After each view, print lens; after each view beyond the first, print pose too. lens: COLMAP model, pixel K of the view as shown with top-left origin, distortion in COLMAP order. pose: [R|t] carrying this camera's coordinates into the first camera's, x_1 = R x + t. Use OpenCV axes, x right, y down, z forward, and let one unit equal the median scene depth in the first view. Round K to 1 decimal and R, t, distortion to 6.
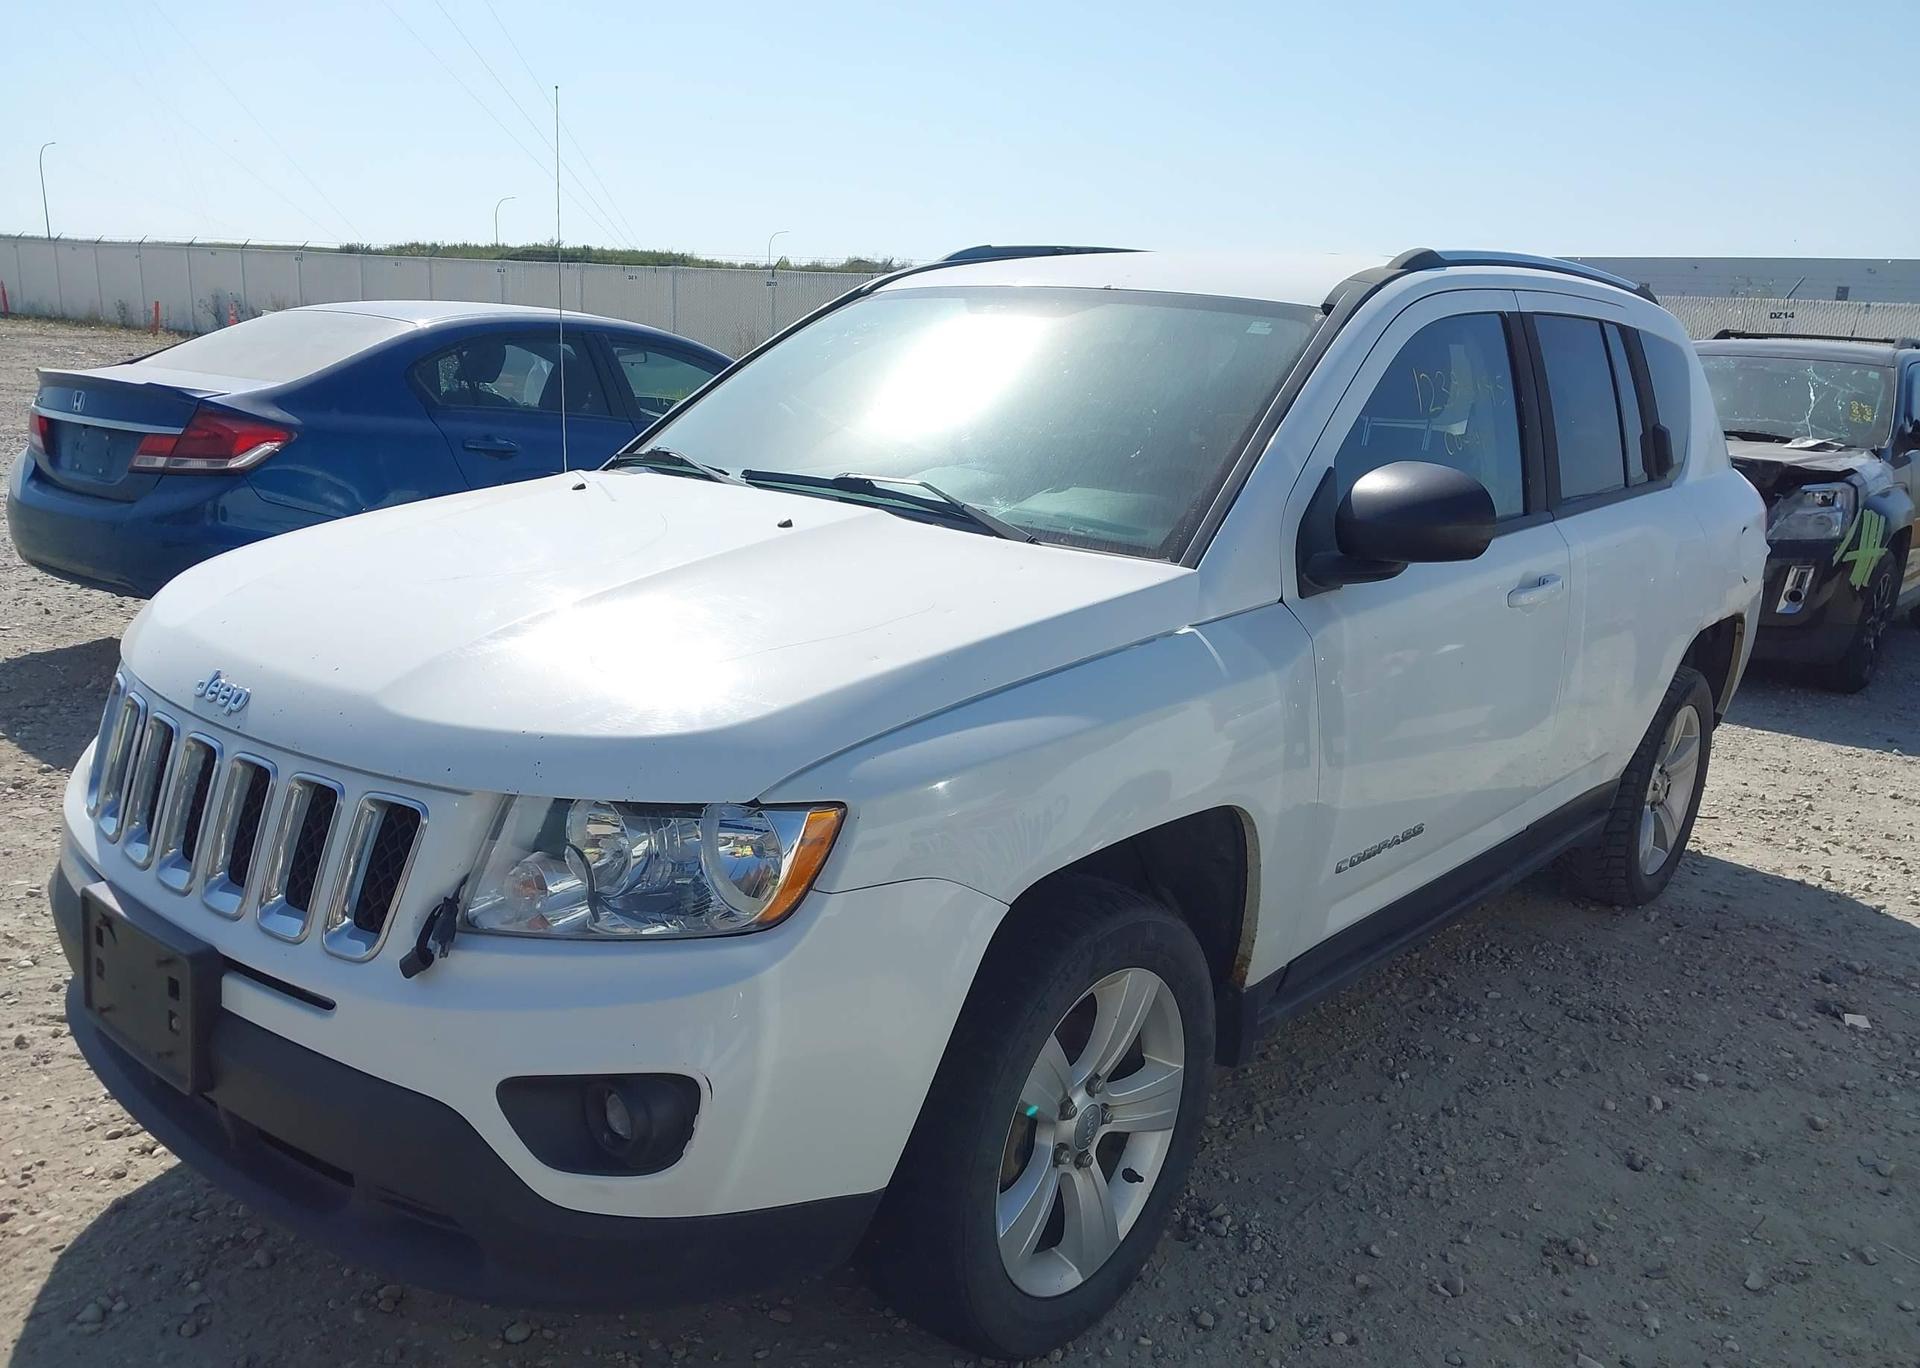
lens RADIAL K [[1566.8, 0, 954.3], [0, 1566.8, 685.0], [0, 0, 1]] dist [0.018444, -0.026617]
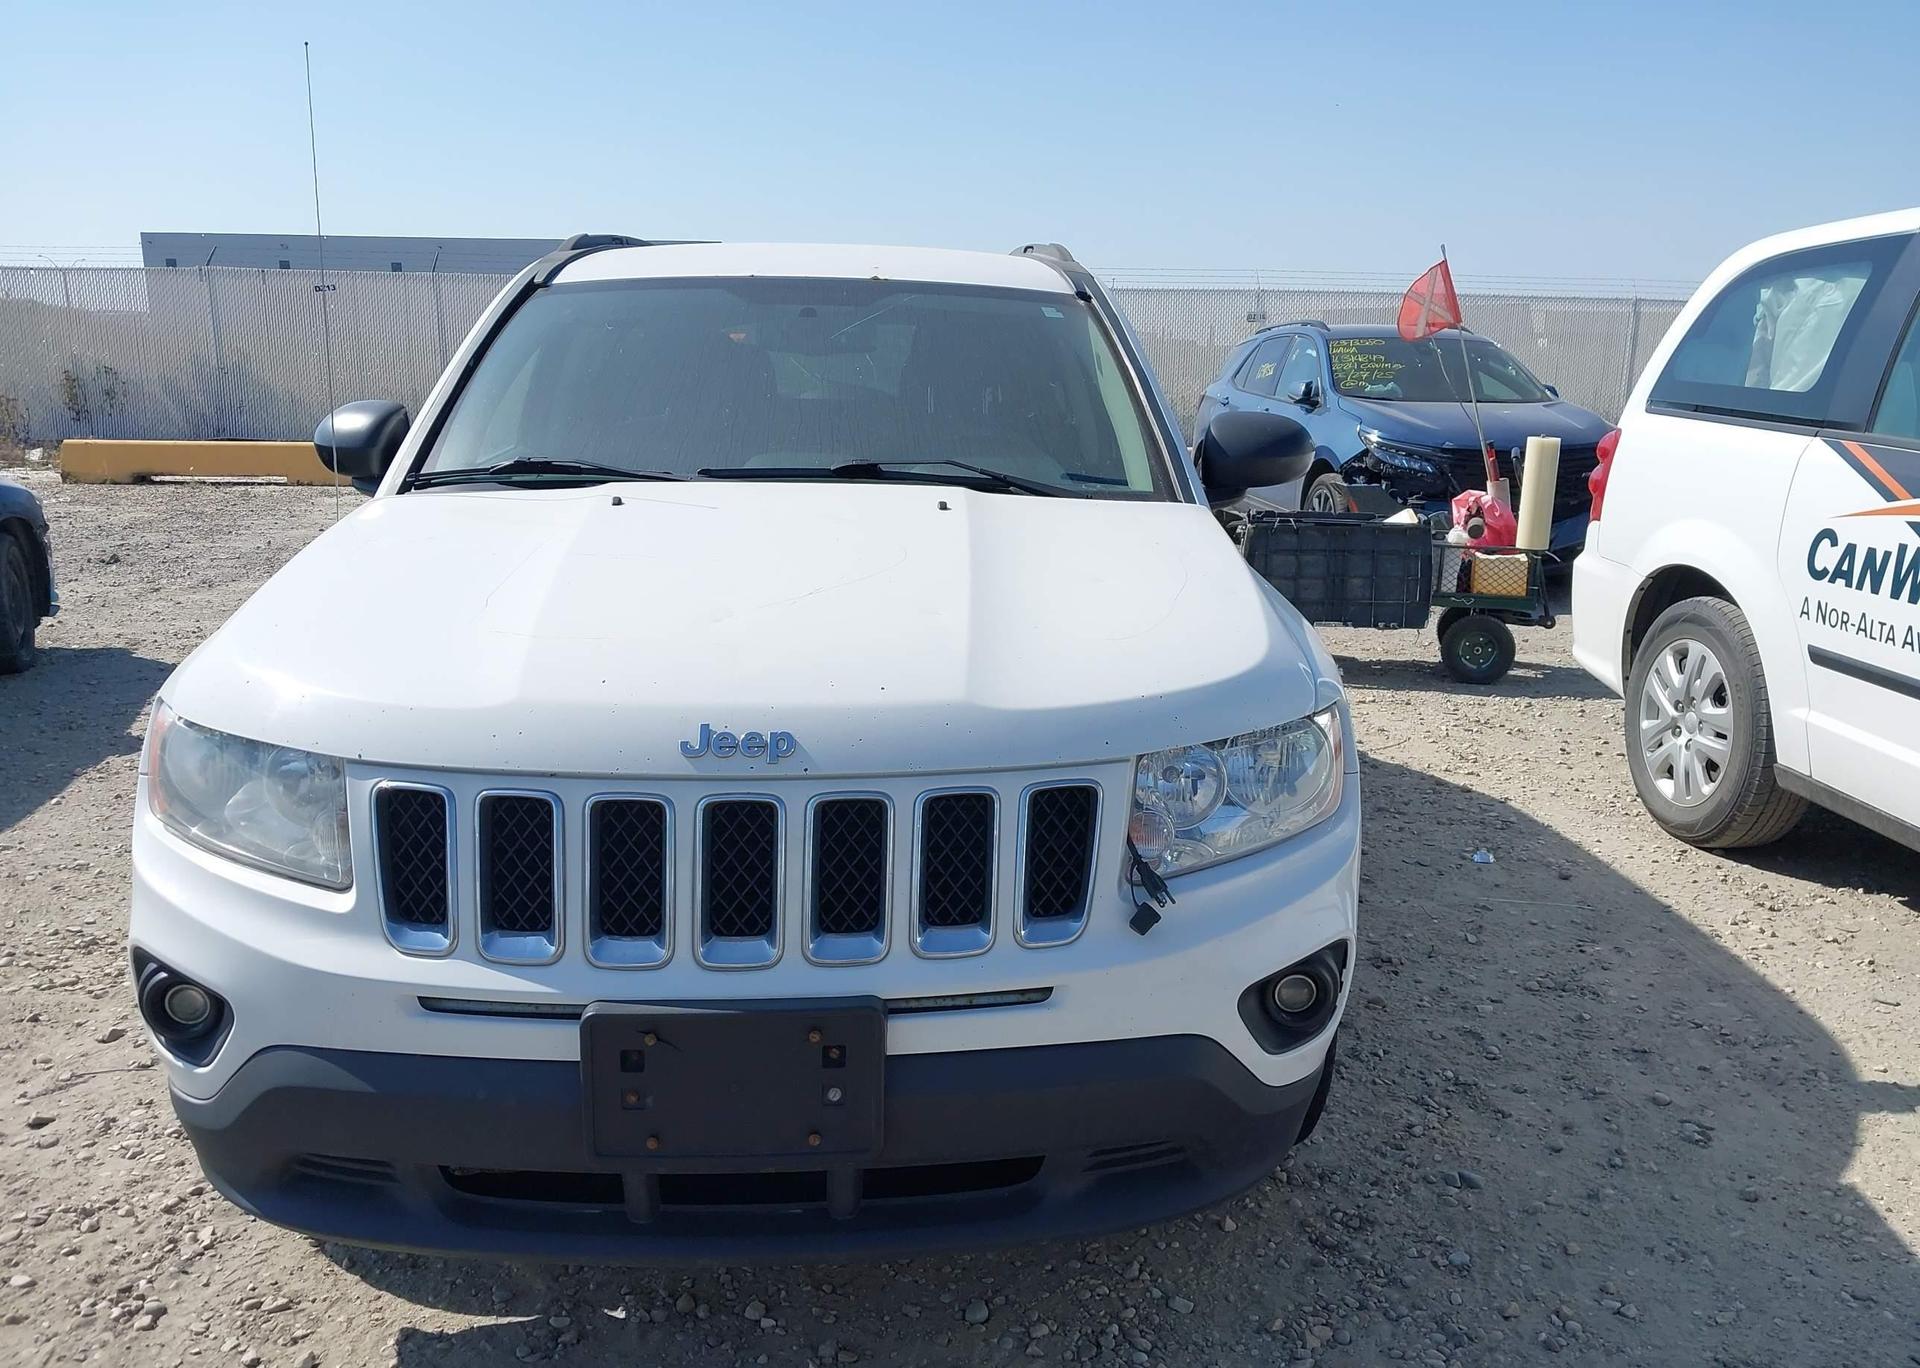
lens RADIAL K [[1566.8, 0, 967.3], [0, 1566.8, 692.0], [0, 0, 1]] dist [0.018444, -0.026617]
pose [[0.715773, -0.188897, 0.672300, -0.746863], [0.177712, 0.980297, 0.086232, -0.059834], [-0.675342, 0.057753, 0.735240, 0.189811]]
